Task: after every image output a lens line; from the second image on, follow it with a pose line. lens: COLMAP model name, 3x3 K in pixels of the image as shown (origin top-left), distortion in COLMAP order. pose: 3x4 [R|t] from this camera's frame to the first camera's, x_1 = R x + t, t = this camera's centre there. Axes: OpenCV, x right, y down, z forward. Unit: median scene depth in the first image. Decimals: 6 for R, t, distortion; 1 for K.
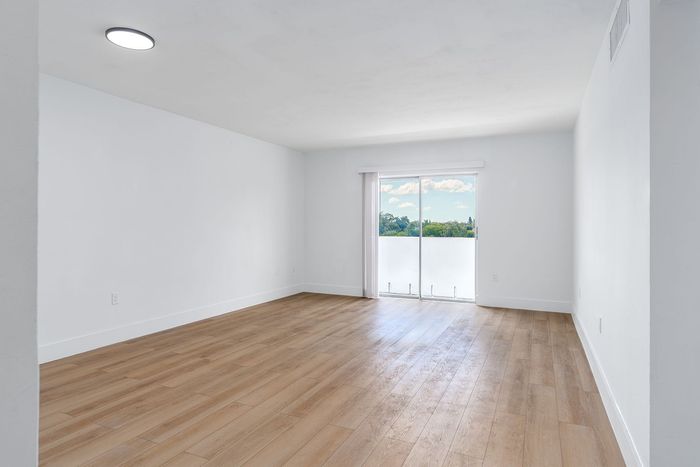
lens RADIAL K [[424.1, 0, 349.1], [0, 424.1, 232.4], [0, 0, 1]] dist [-0.003281, -0.000037]
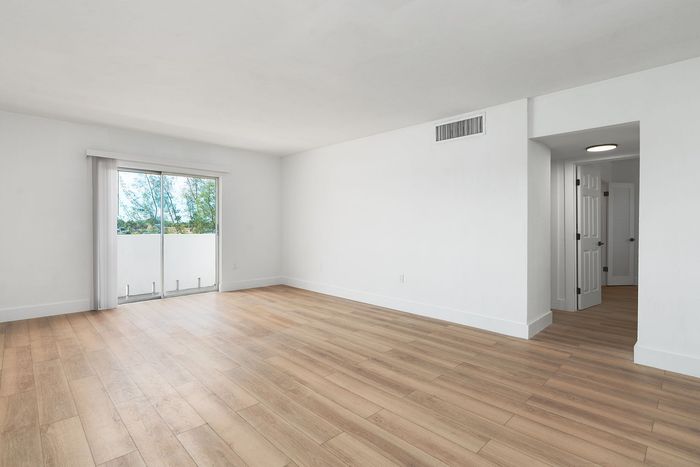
lens RADIAL K [[330.9, 0, 351.4], [0, 330.9, 228.0], [0, 0, 1]] dist [0.018535, 0.000020]
pose [[0.348271, -0.004520, 0.937383, -0.782231], [-0.001040, 0.999986, 0.005208, -0.015985], [-0.937393, -0.002789, 0.348262, 0.631912]]
